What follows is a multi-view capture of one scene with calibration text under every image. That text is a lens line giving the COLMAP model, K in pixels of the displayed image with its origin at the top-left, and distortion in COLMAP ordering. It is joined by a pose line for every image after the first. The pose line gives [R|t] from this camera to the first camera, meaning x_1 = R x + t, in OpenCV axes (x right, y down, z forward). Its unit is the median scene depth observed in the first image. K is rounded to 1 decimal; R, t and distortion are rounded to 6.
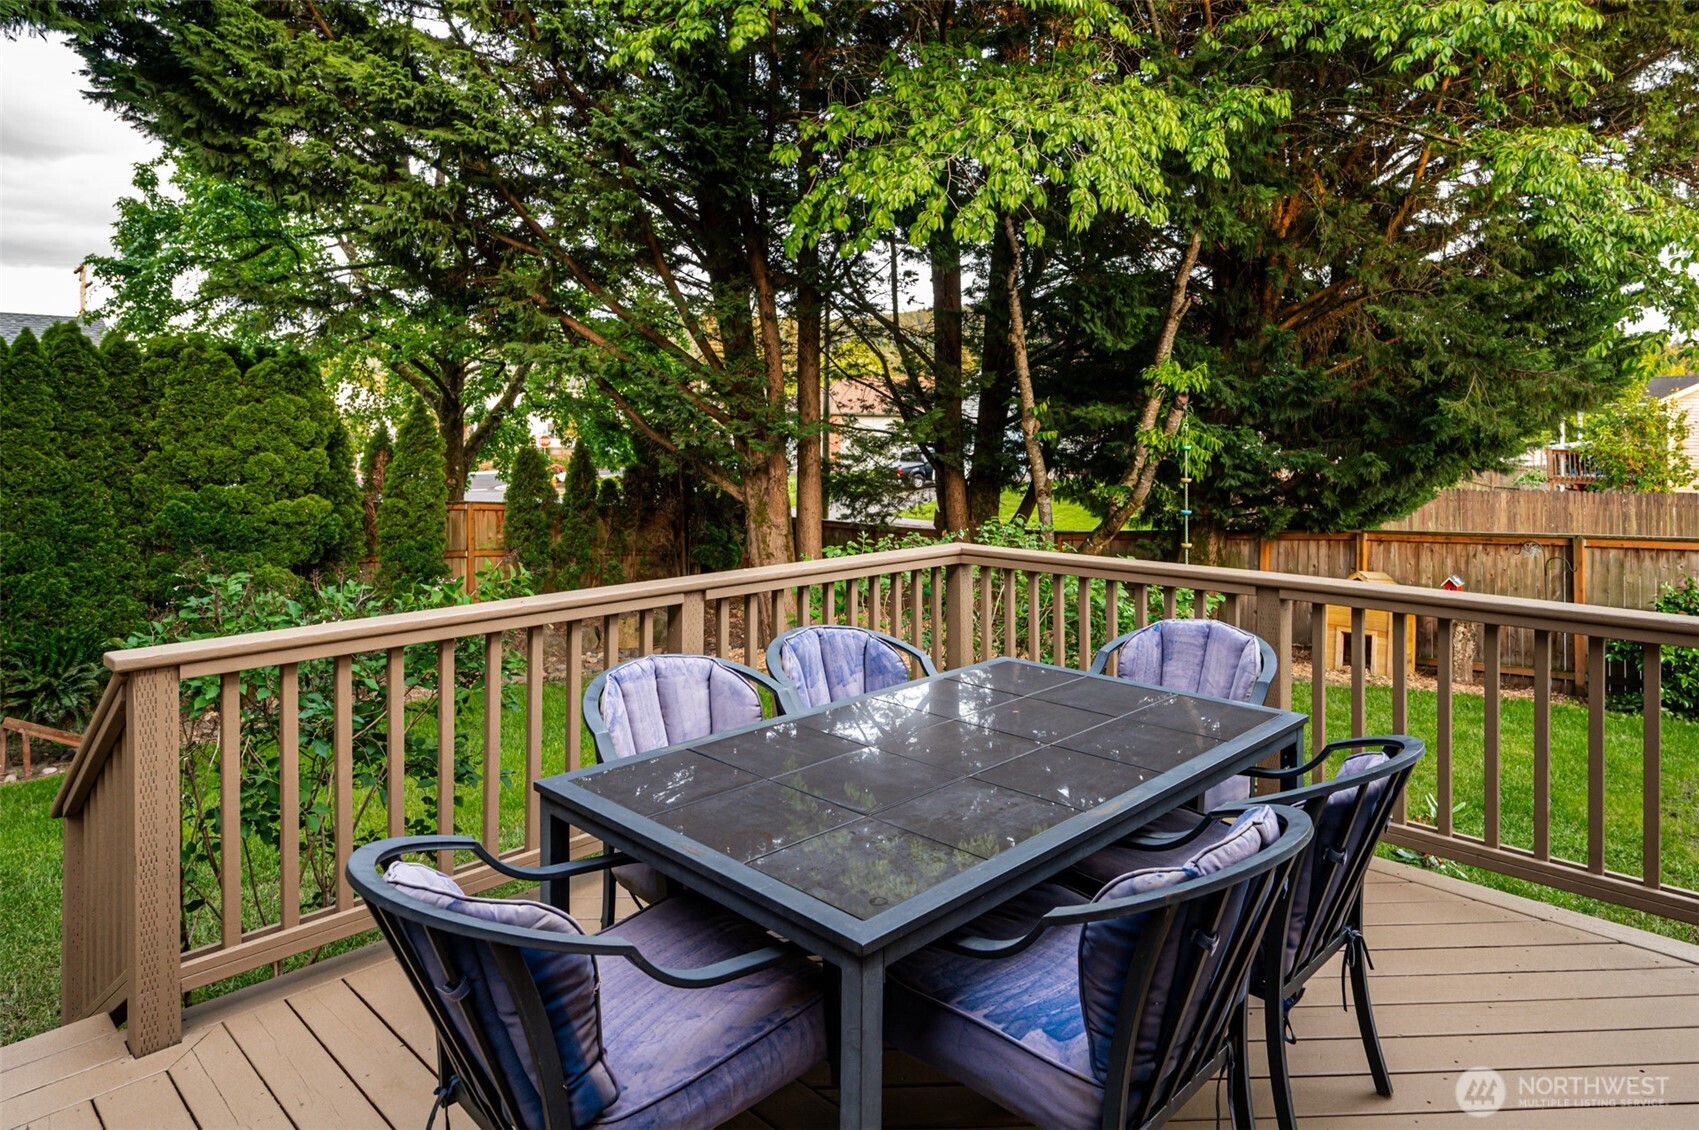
lens RADIAL K [[884.4, 0, 846.7], [0, 884.4, 597.3], [0, 0, 1]] dist [0.003059, 0.000517]
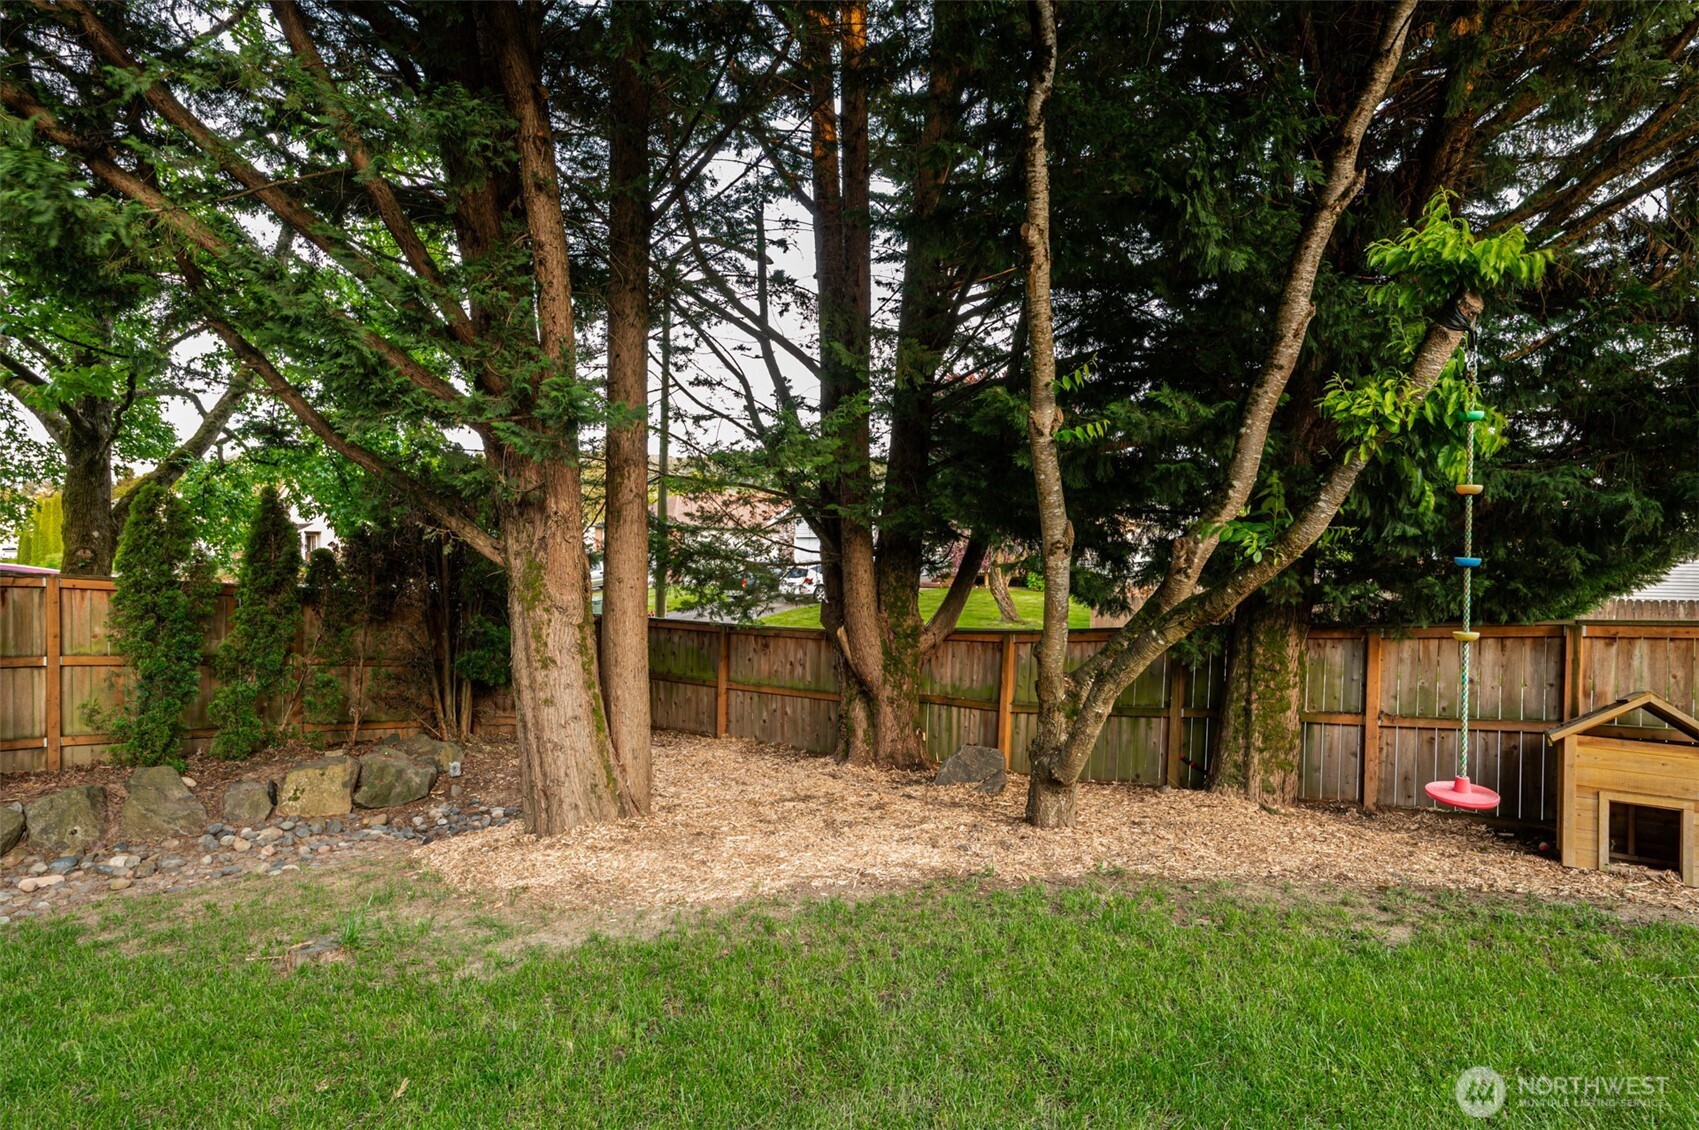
lens RADIAL K [[884.4, 0, 846.7], [0, 884.4, 597.3], [0, 0, 1]] dist [0.003059, 0.000517]
pose [[0.984159, 0.016093, 0.176559, -0.002481], [0.006911, 0.991633, -0.128904, -0.015427], [-0.177156, 0.128082, 0.975813, 0.428250]]
